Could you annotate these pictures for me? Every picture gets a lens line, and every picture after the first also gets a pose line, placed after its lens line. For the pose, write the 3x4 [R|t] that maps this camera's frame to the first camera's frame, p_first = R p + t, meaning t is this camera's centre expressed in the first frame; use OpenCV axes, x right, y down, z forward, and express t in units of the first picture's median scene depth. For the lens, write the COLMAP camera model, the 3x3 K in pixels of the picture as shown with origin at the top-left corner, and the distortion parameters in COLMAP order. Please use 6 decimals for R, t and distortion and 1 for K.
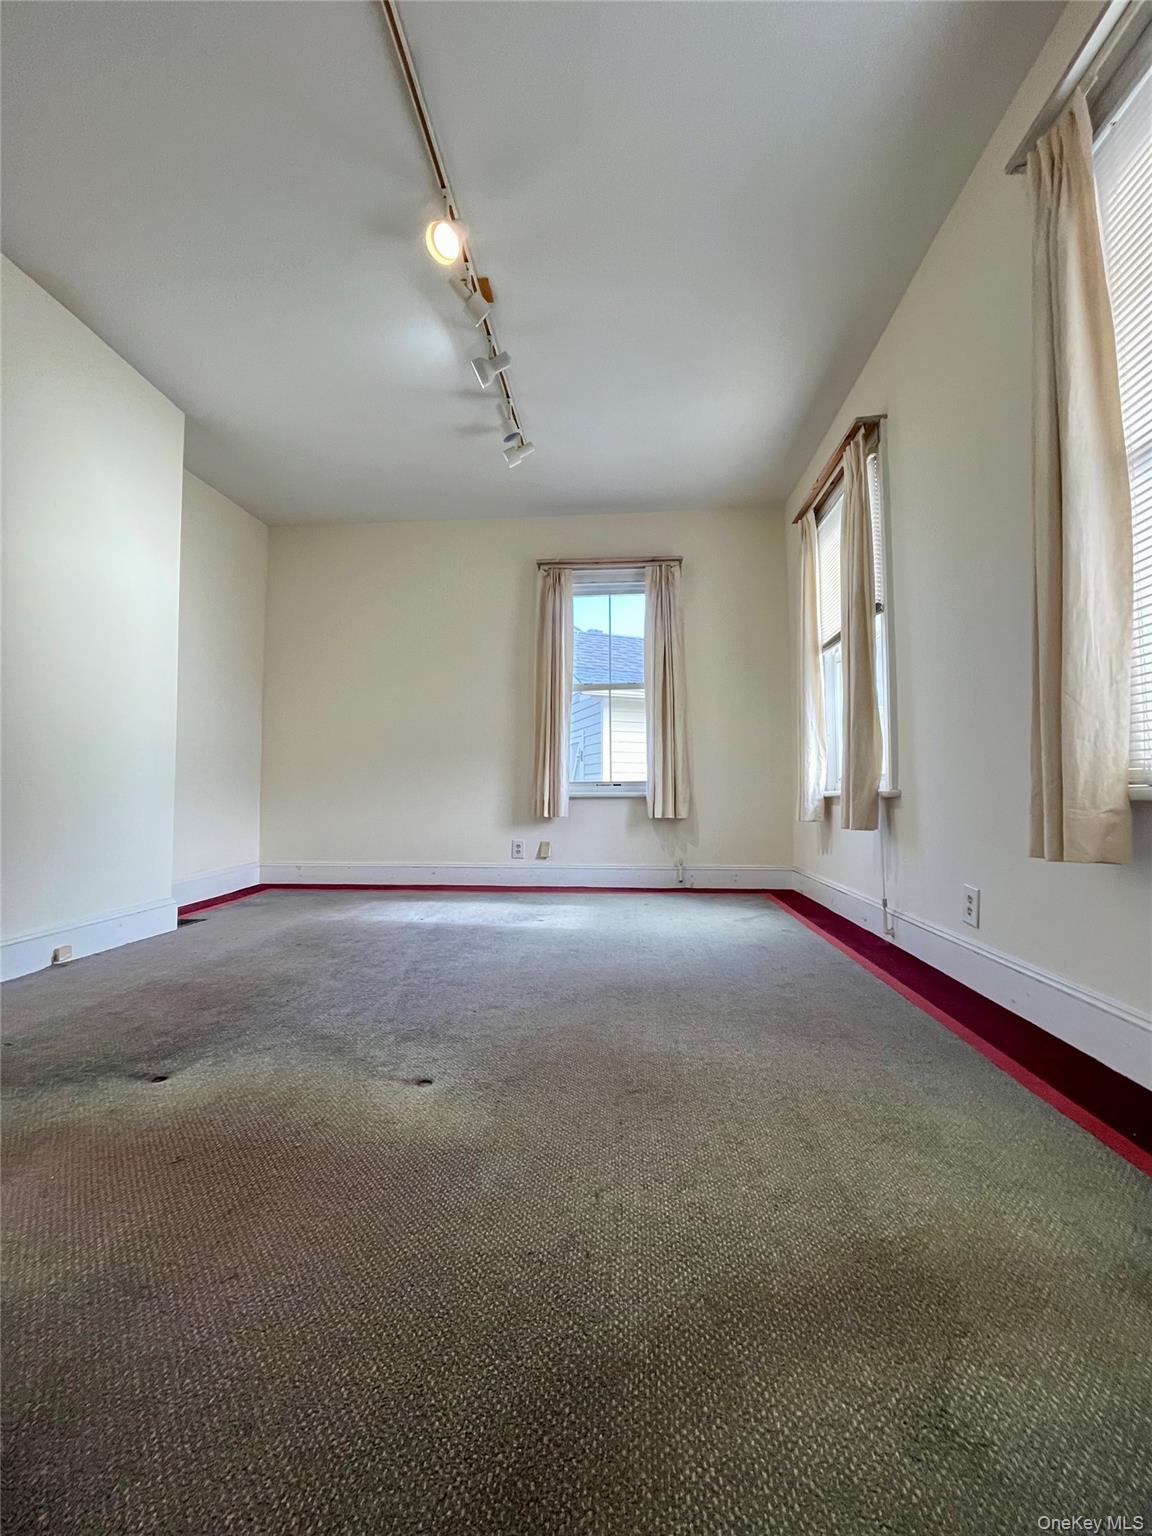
lens RADIAL K [[617.8, 0, 579.8], [0, 617.8, 759.7], [0, 0, 1]] dist [-0.003997, 0.000362]
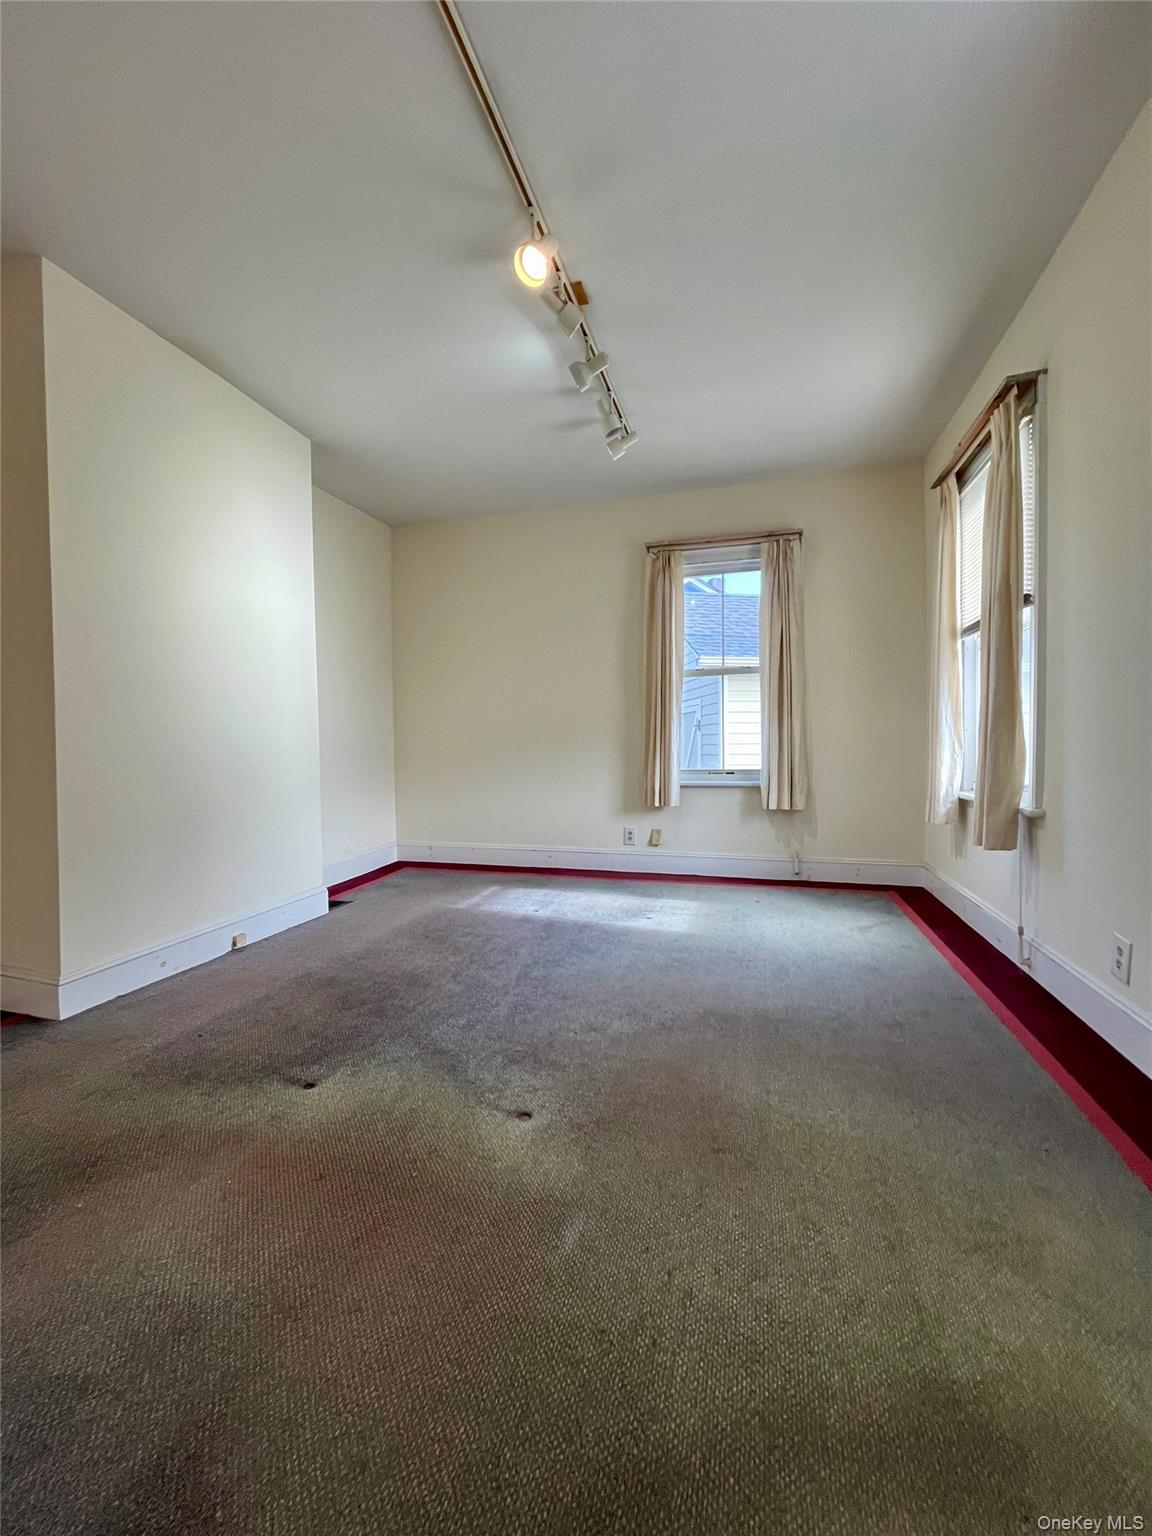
lens RADIAL K [[617.8, 0, 578.4], [0, 617.8, 760.8], [0, 0, 1]] dist [-0.003997, 0.000362]
pose [[0.980017, -0.001791, -0.198906, 0.046719], [0.018214, 0.996567, 0.080767, -0.146504], [0.198079, -0.082776, 0.976685, -0.002024]]
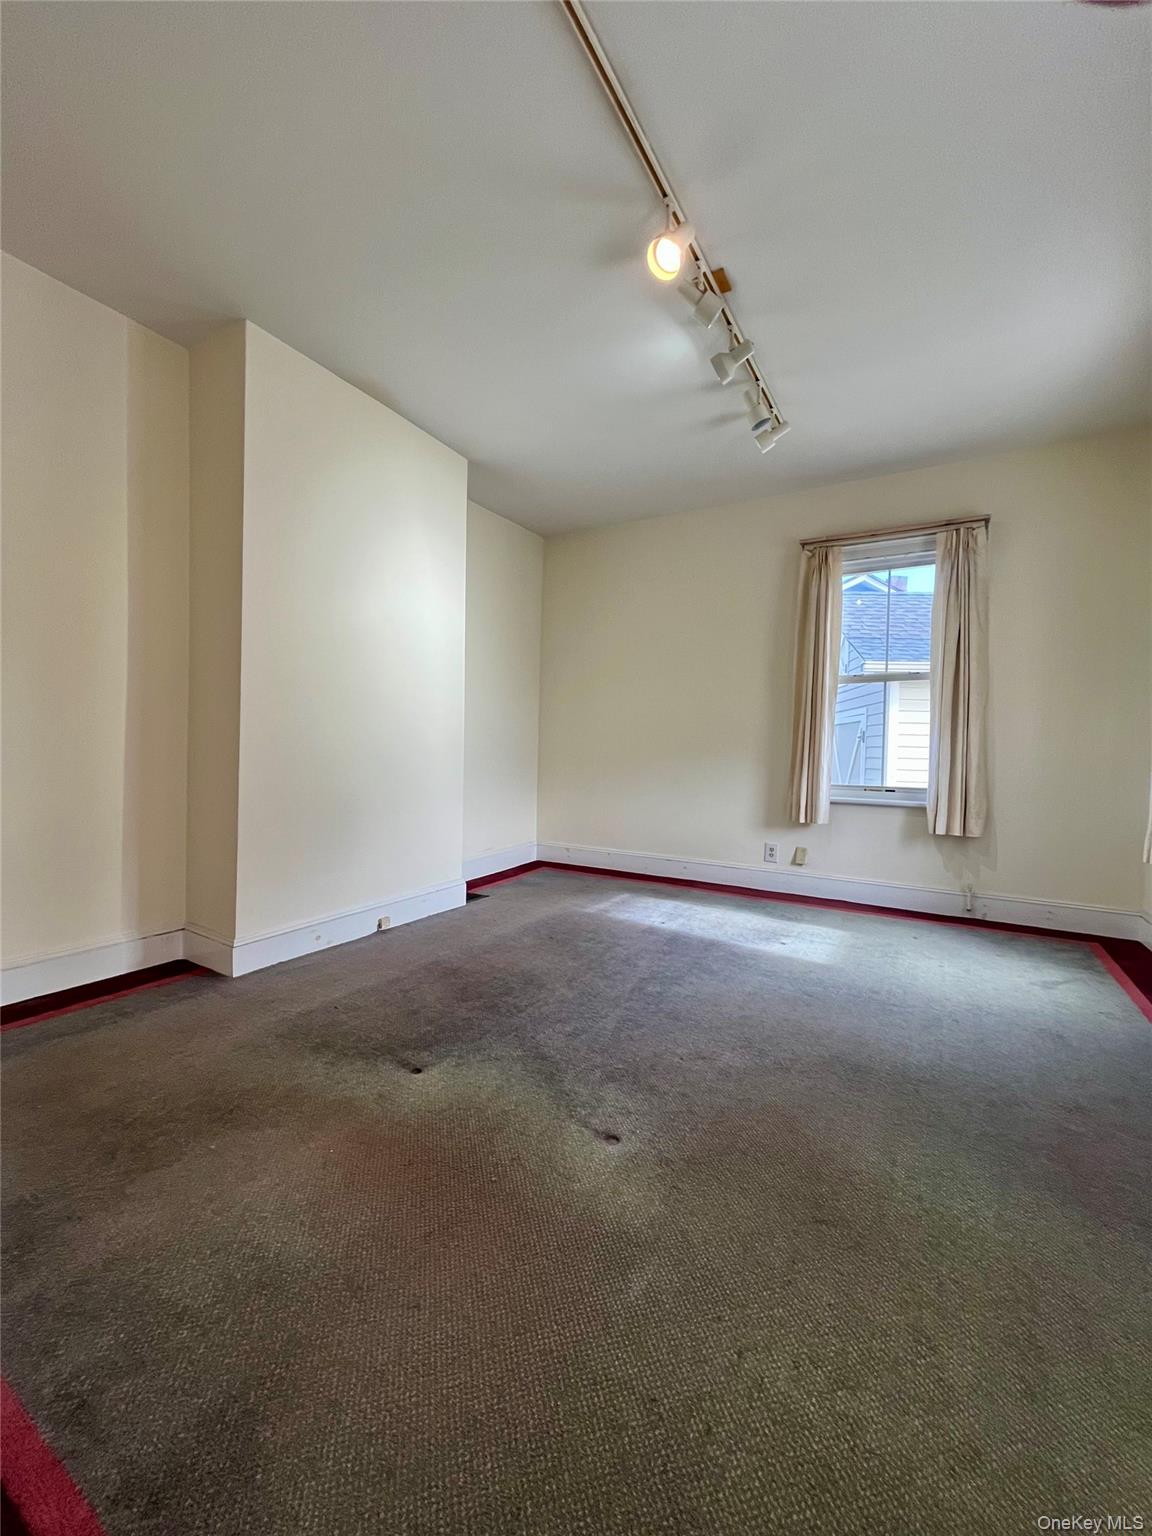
lens RADIAL K [[617.8, 0, 578.5], [0, 617.8, 760.9], [0, 0, 1]] dist [-0.003997, 0.000362]
pose [[0.899510, 0.031426, -0.435768, 0.101658], [-0.001176, 0.997580, 0.069514, -0.146899], [0.436898, -0.062016, 0.897371, 0.051319]]
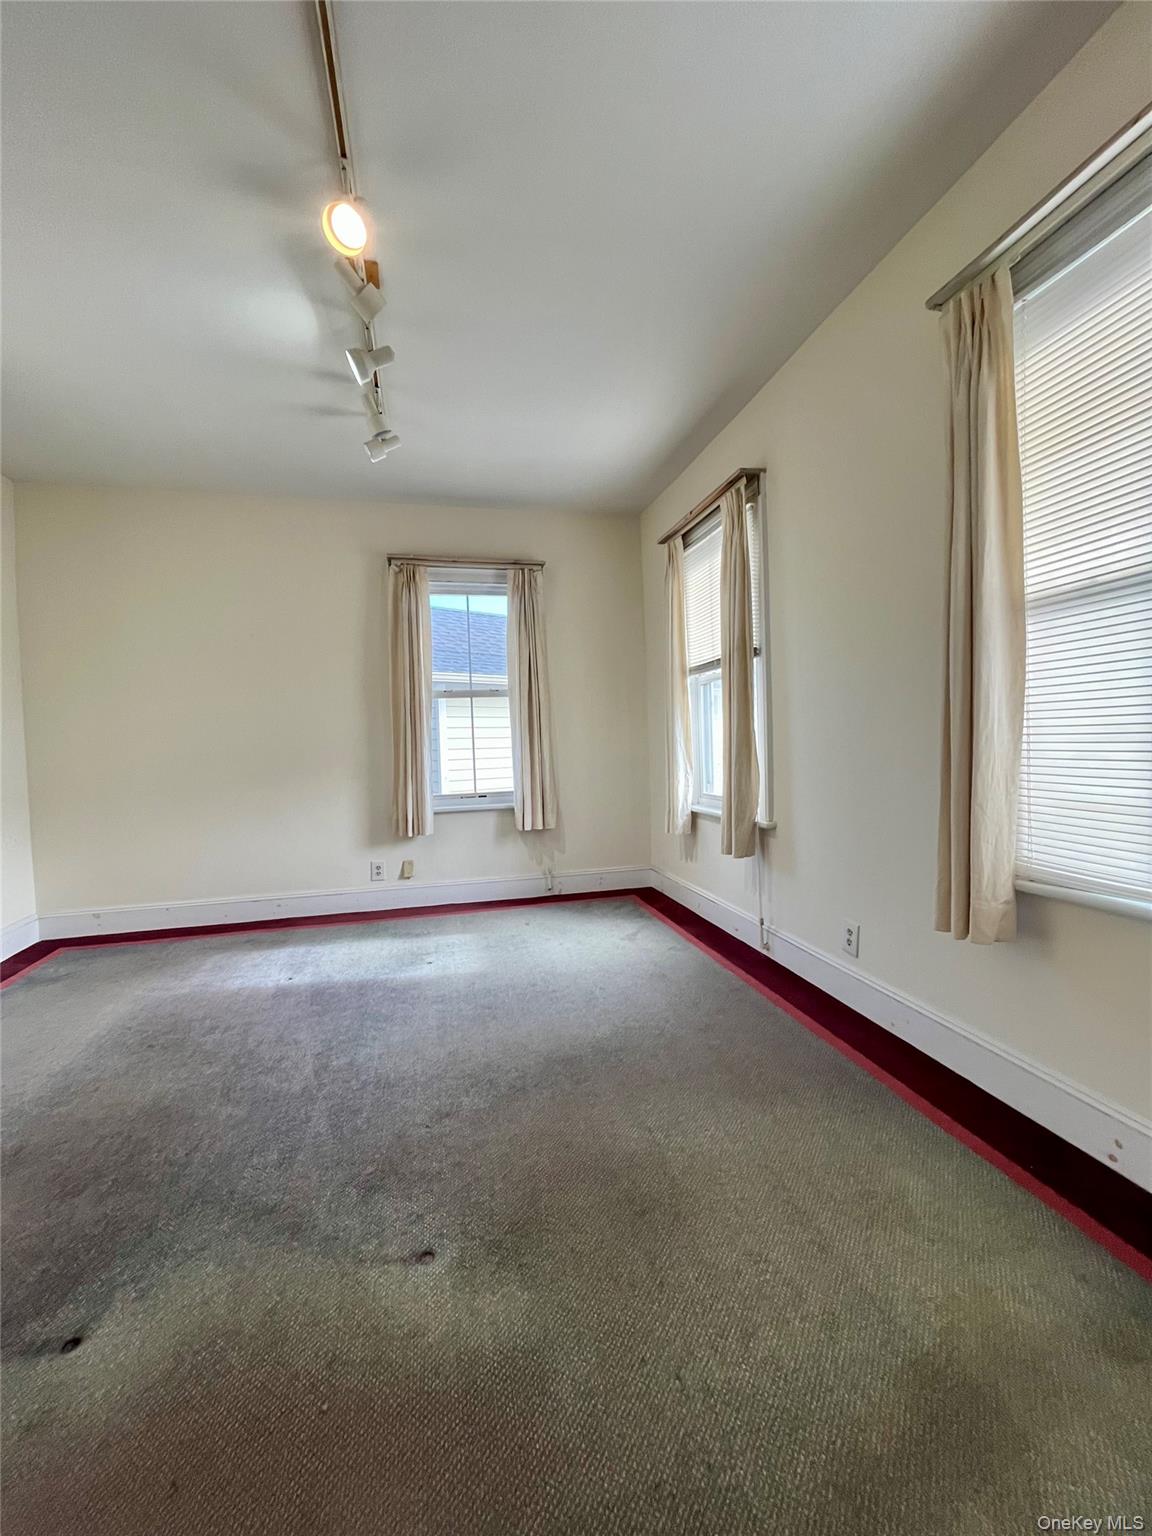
lens RADIAL K [[617.8, 0, 581.5], [0, 617.8, 761.3], [0, 0, 1]] dist [-0.003997, 0.000362]
pose [[0.949466, -0.036075, 0.311790, -0.218734], [0.011555, 0.996717, 0.080134, -0.212514], [-0.313657, -0.072482, 0.946766, 0.085494]]
